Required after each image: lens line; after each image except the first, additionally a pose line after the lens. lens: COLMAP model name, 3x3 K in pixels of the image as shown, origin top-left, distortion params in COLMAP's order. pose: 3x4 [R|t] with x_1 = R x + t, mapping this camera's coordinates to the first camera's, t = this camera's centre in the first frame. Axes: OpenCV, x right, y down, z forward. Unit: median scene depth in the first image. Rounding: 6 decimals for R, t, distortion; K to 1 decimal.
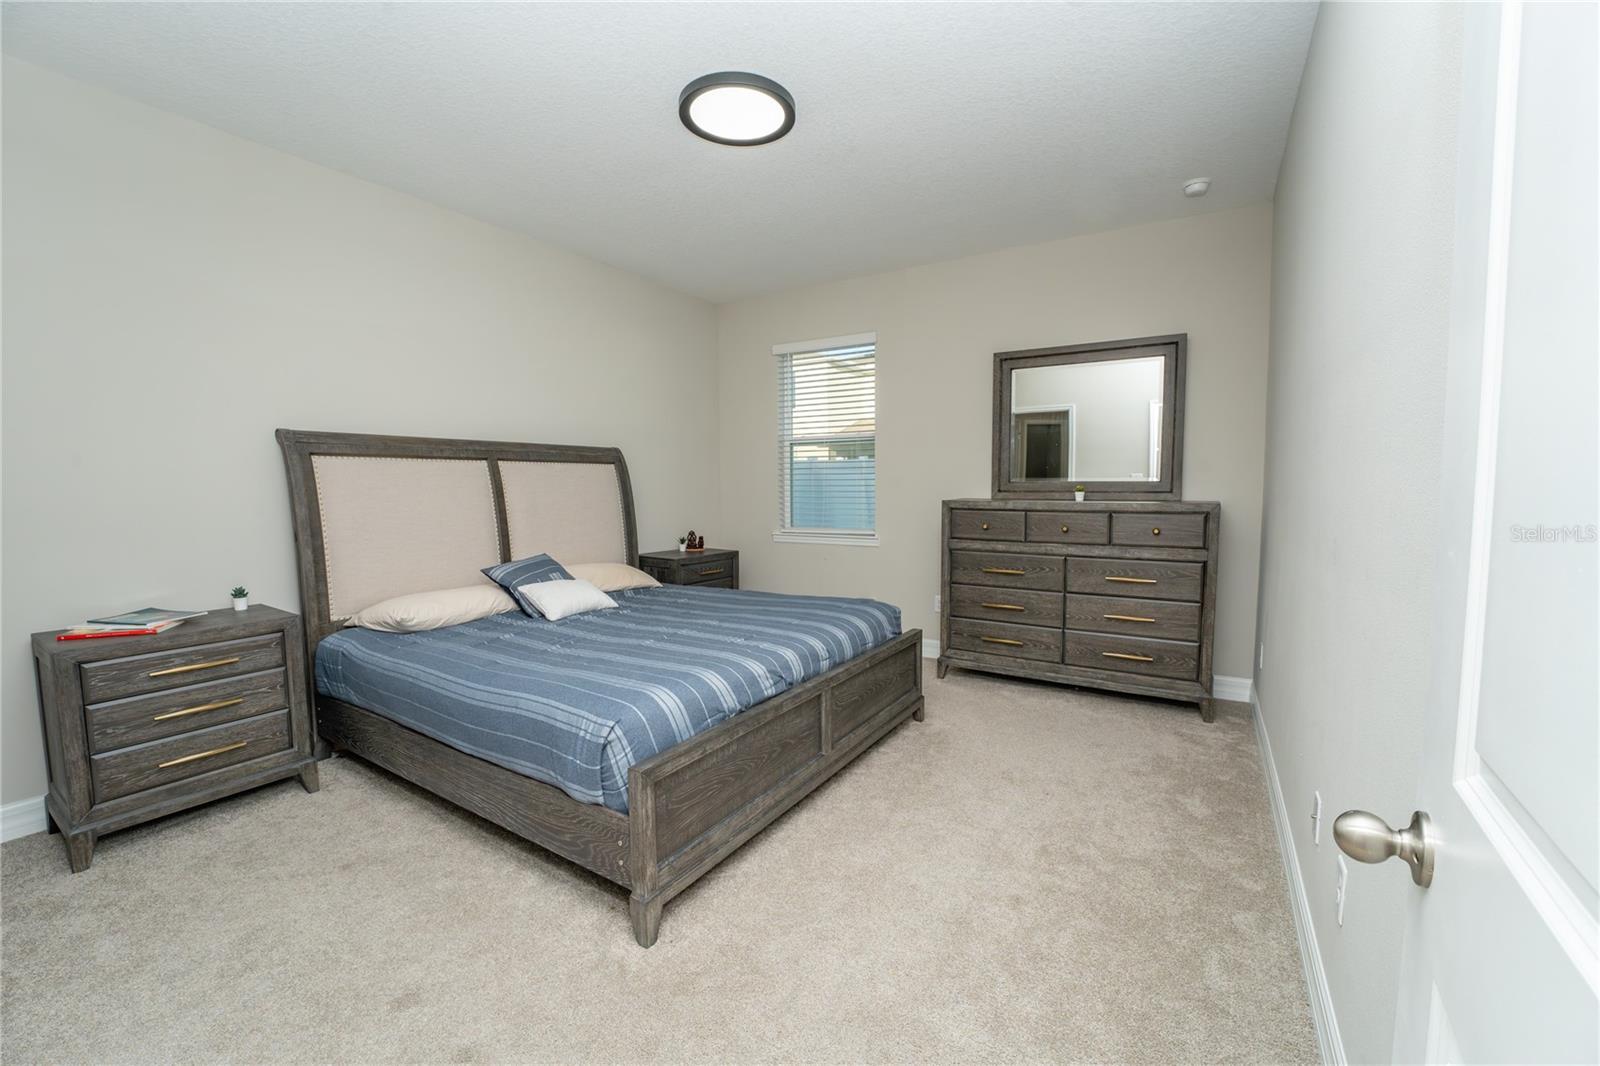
lens RADIAL K [[646.4, 0, 800.1], [0, 646.4, 538.8], [0, 0, 1]] dist [-0.003081, -0.000205]
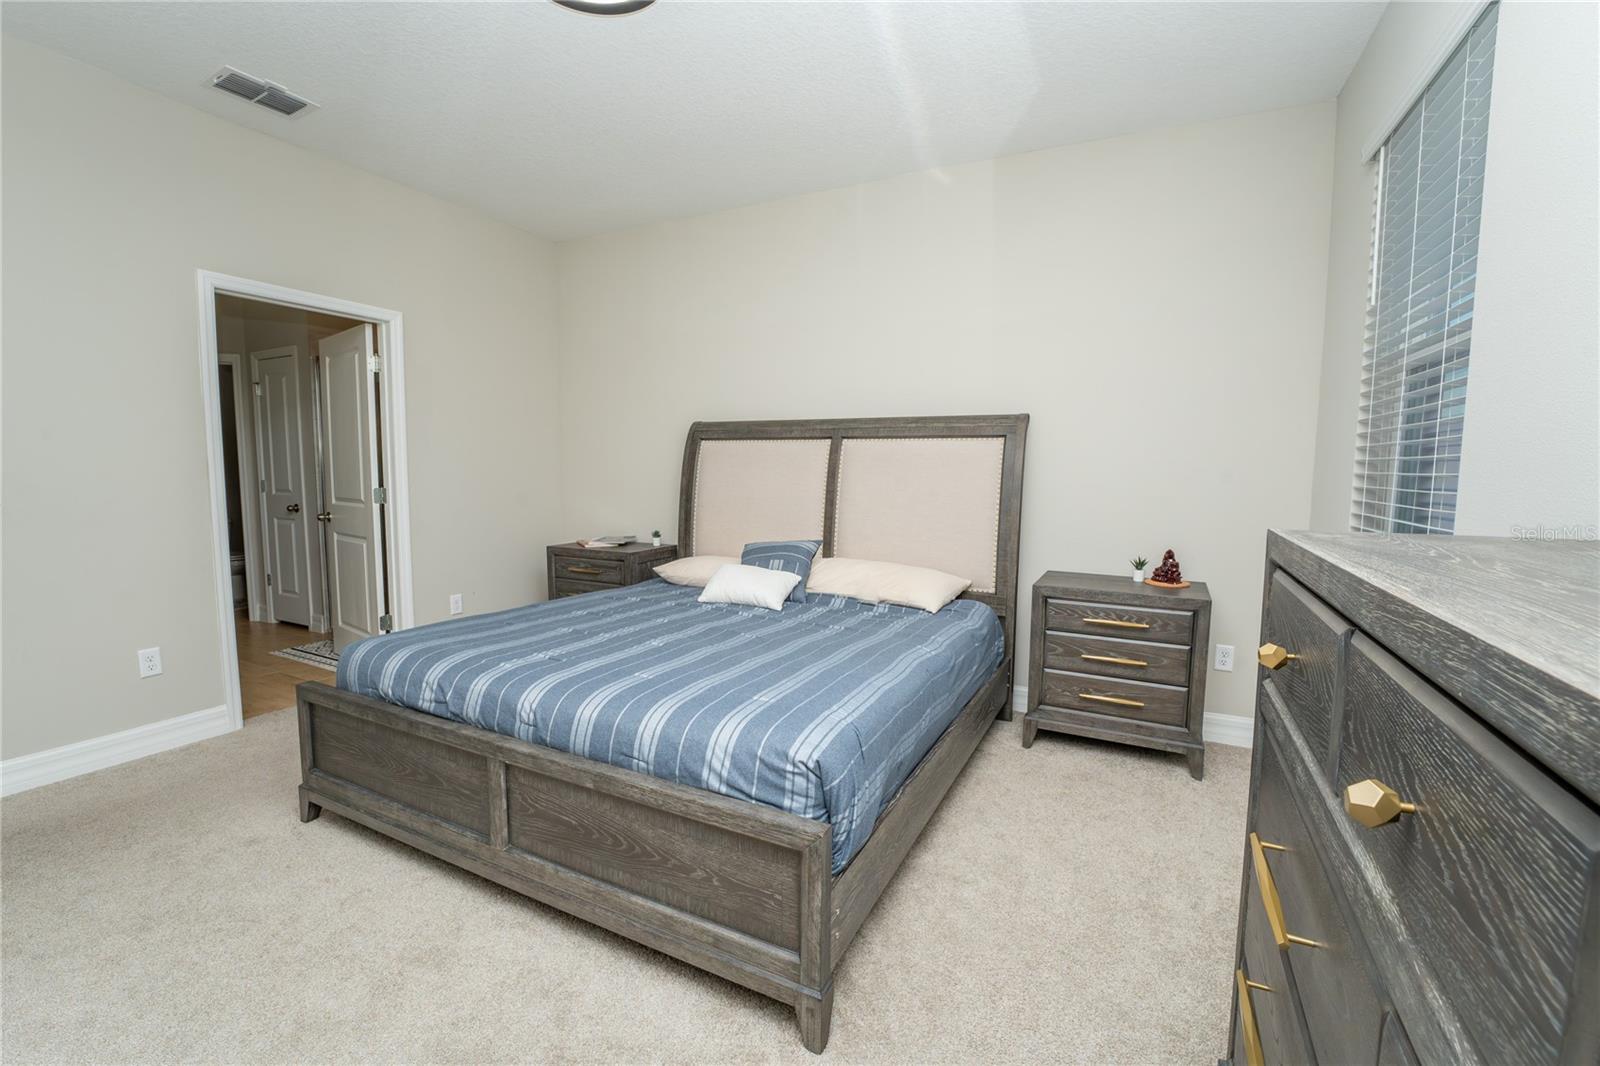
lens RADIAL K [[681.5, 0, 800.8], [0, 681.5, 527.6], [0, 0, 1]] dist [-0.004842, -0.000142]
pose [[0.091417, 0.099903, -0.990789, 0.532761], [-0.092876, 0.991473, 0.091403, -0.077537], [0.991472, 0.083664, 0.099916, 0.845756]]
